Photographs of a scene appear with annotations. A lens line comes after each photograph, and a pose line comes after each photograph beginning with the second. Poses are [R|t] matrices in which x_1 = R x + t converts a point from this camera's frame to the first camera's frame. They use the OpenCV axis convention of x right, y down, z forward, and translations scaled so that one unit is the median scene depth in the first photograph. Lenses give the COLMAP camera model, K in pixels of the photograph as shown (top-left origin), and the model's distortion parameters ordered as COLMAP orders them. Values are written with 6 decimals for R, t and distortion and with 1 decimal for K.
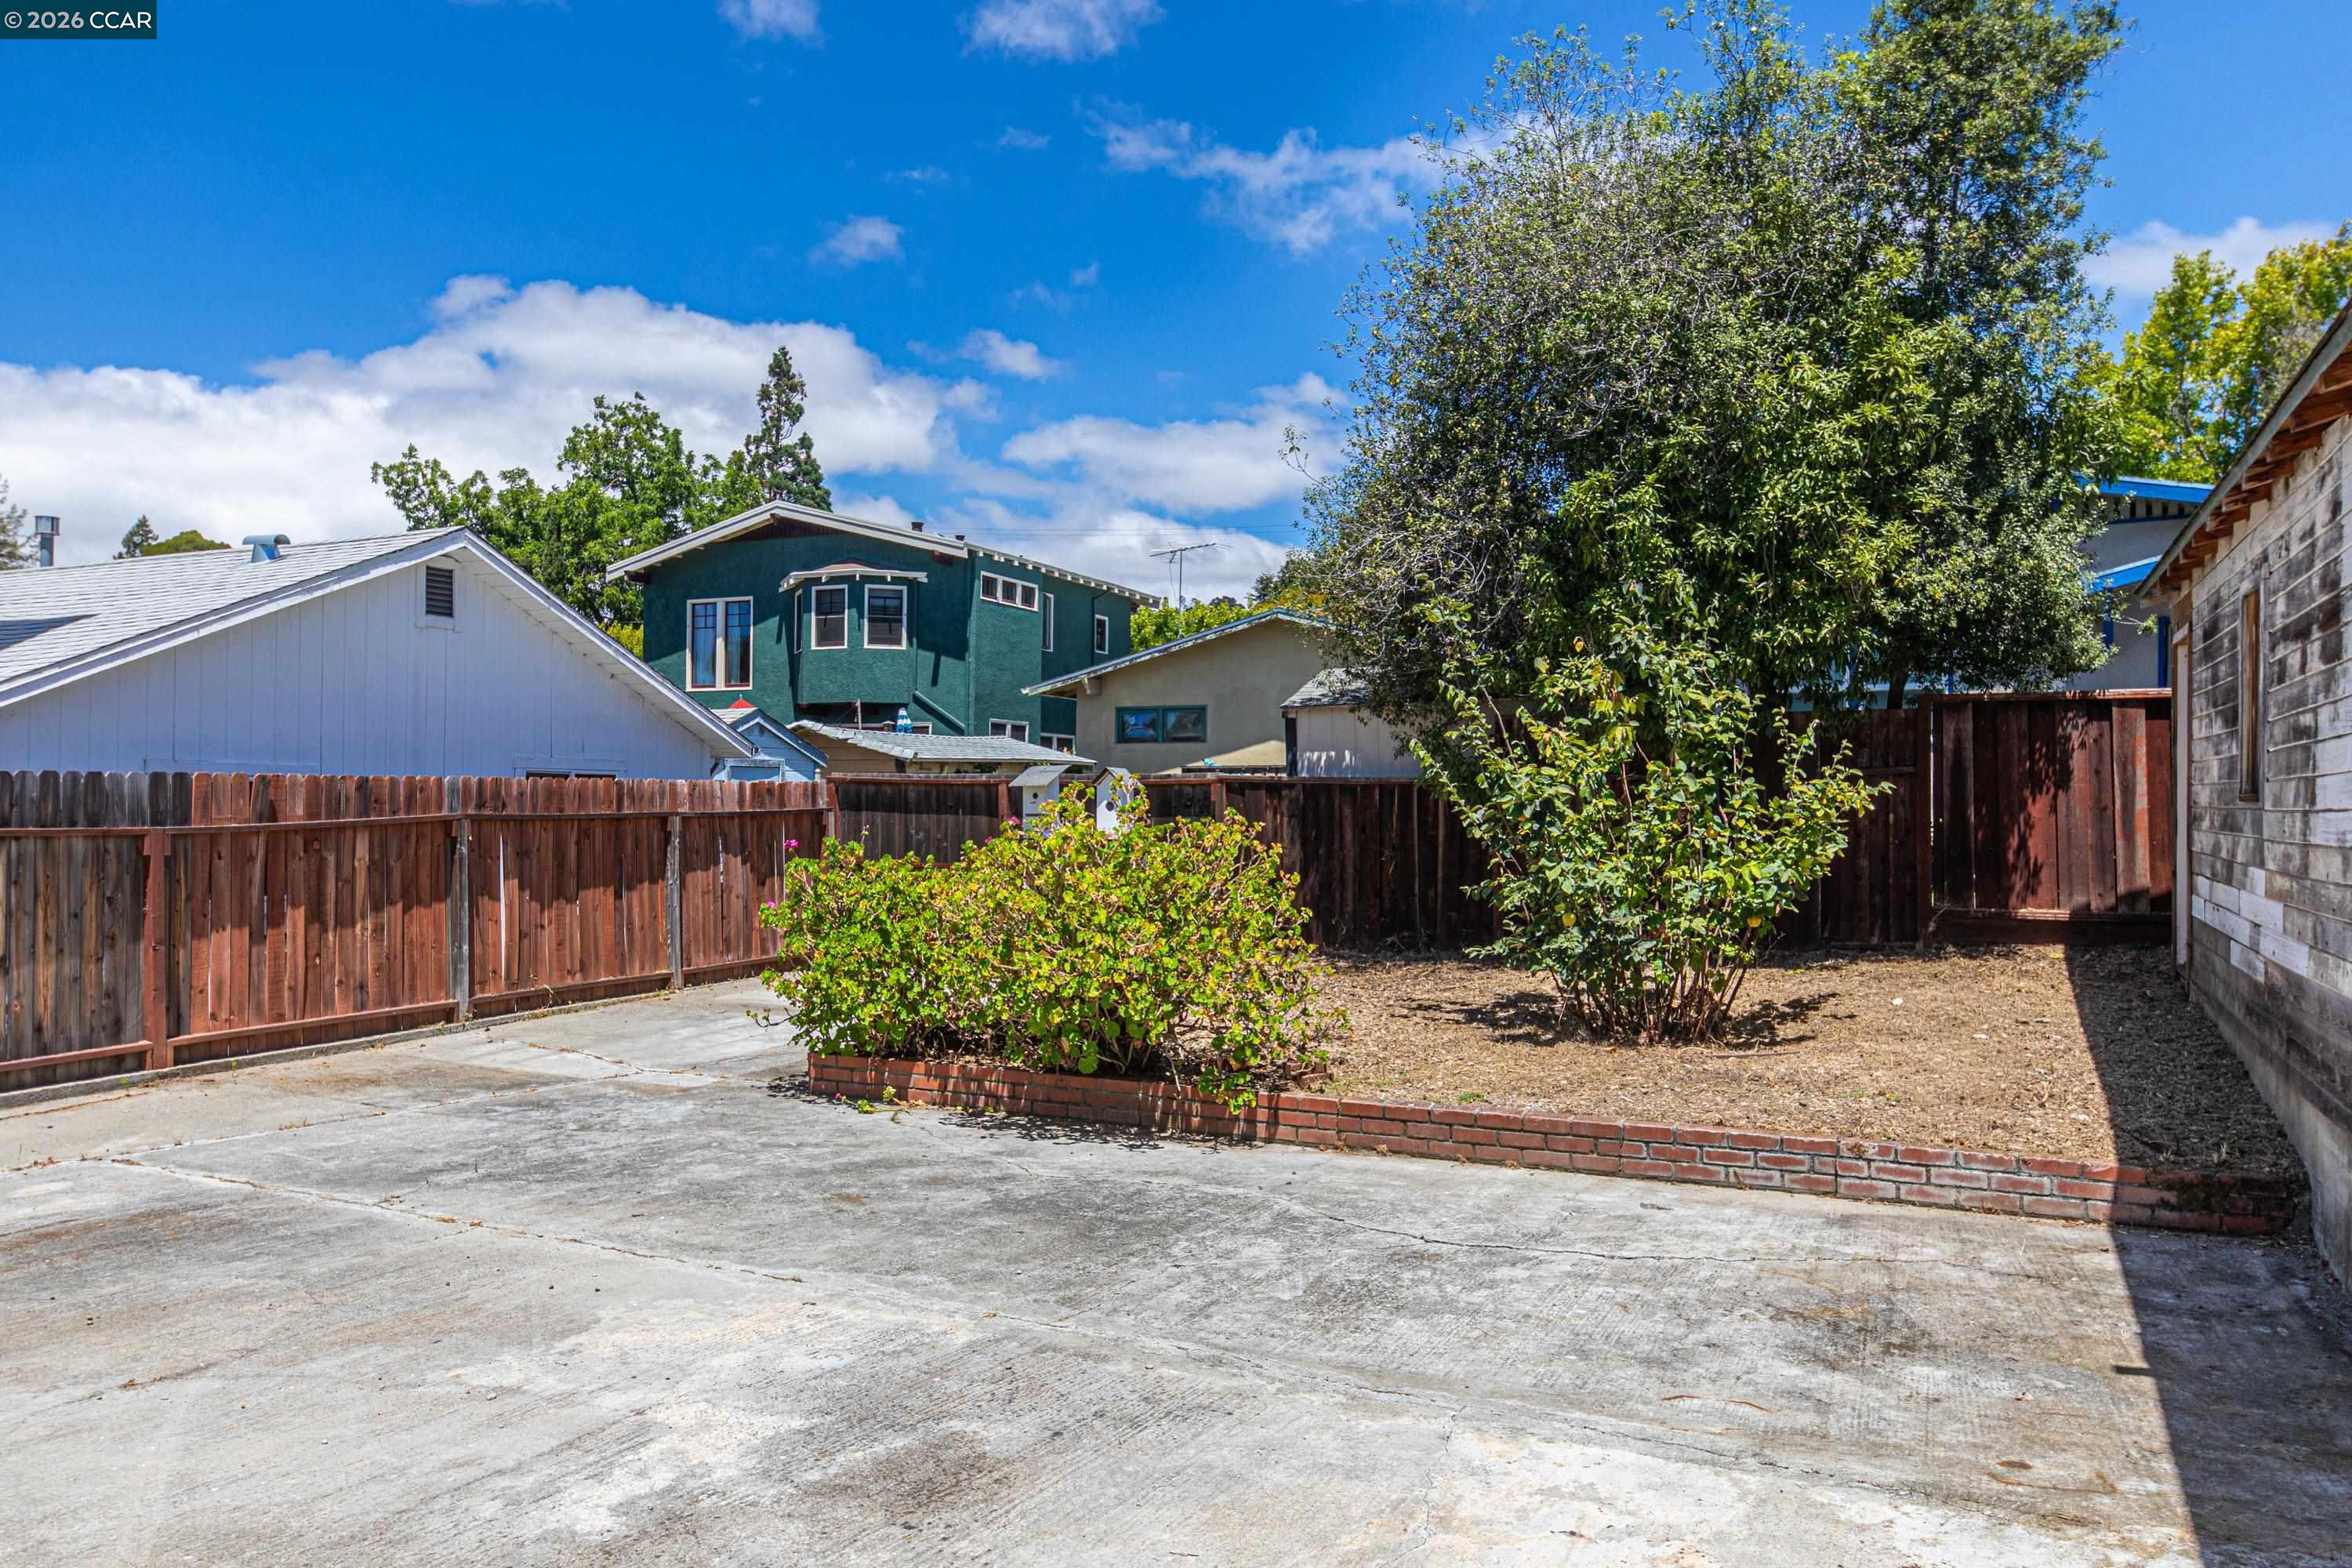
lens RADIAL K [[1557.4, 0, 1088.1], [0, 1557.4, 805.3], [0, 0, 1]] dist [0.004621, -0.004221]
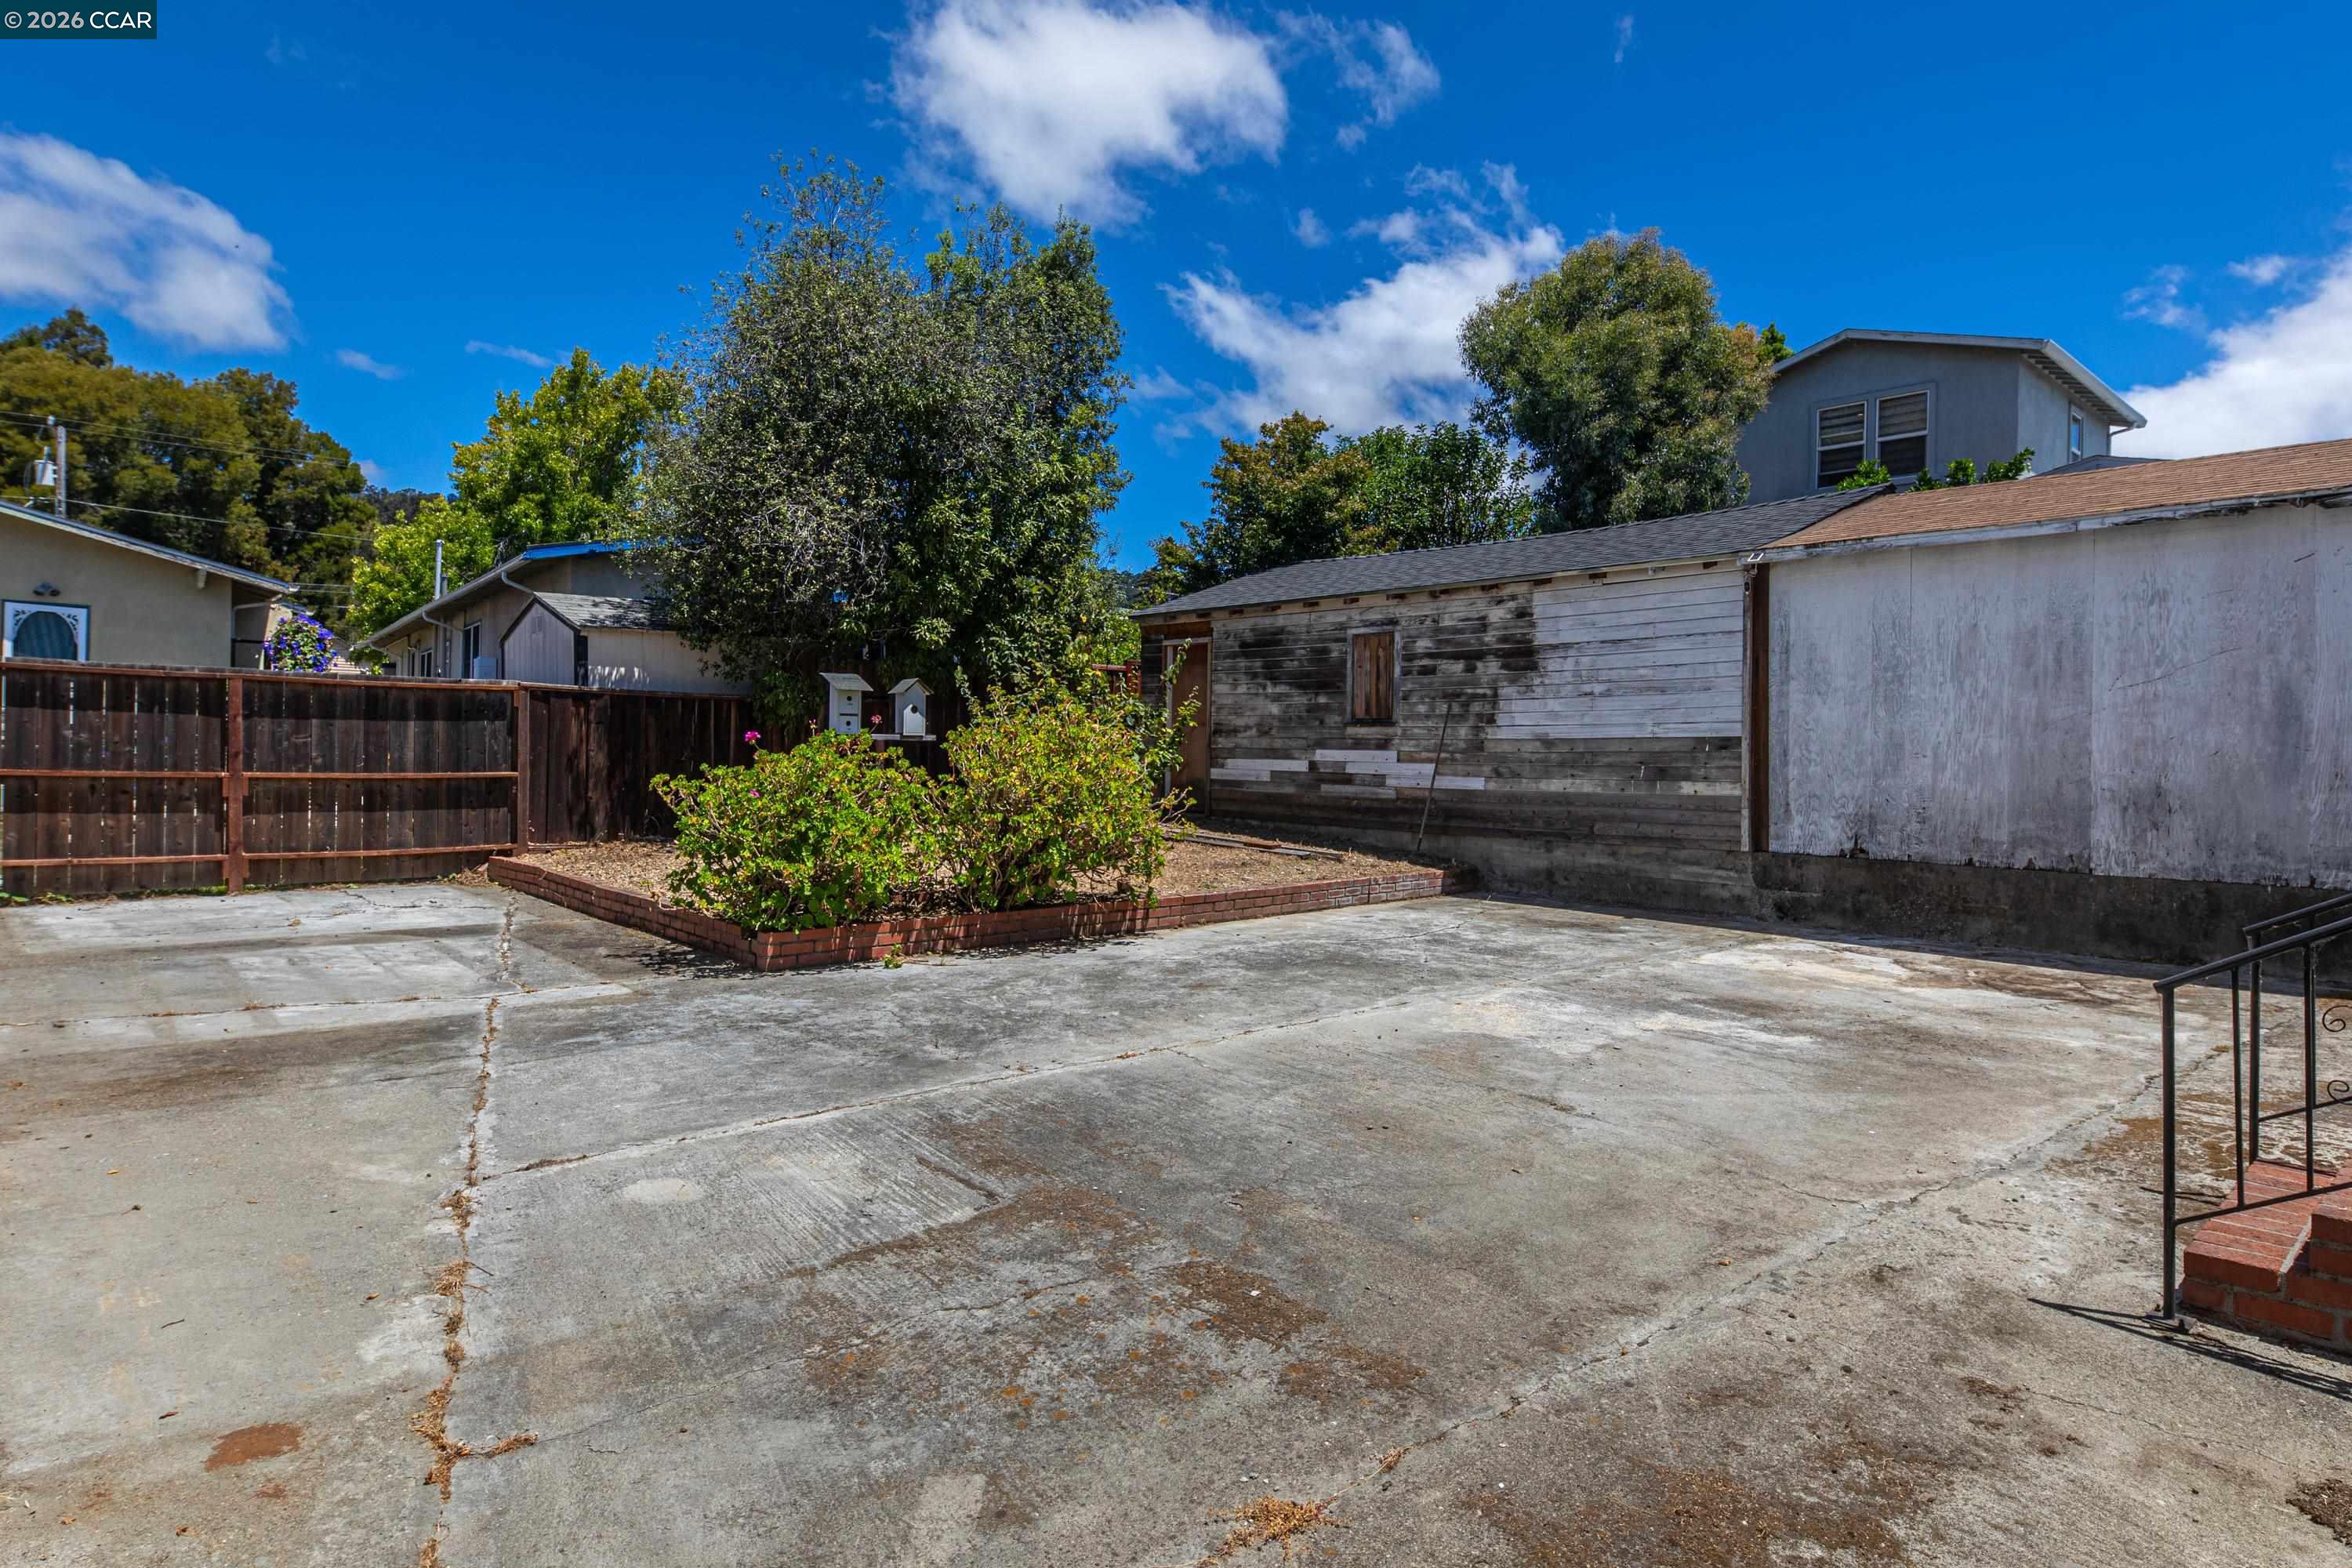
lens RADIAL K [[1235.5, 0, 1132.5], [0, 1235.5, 734.3], [0, 0, 1]] dist [0.007949, 0.000850]
pose [[0.405454, 0.014431, 0.914001, -0.887762], [-0.016271, 0.999831, -0.008568, 0.028517], [-0.913970, -0.011398, 0.405621, 0.455398]]
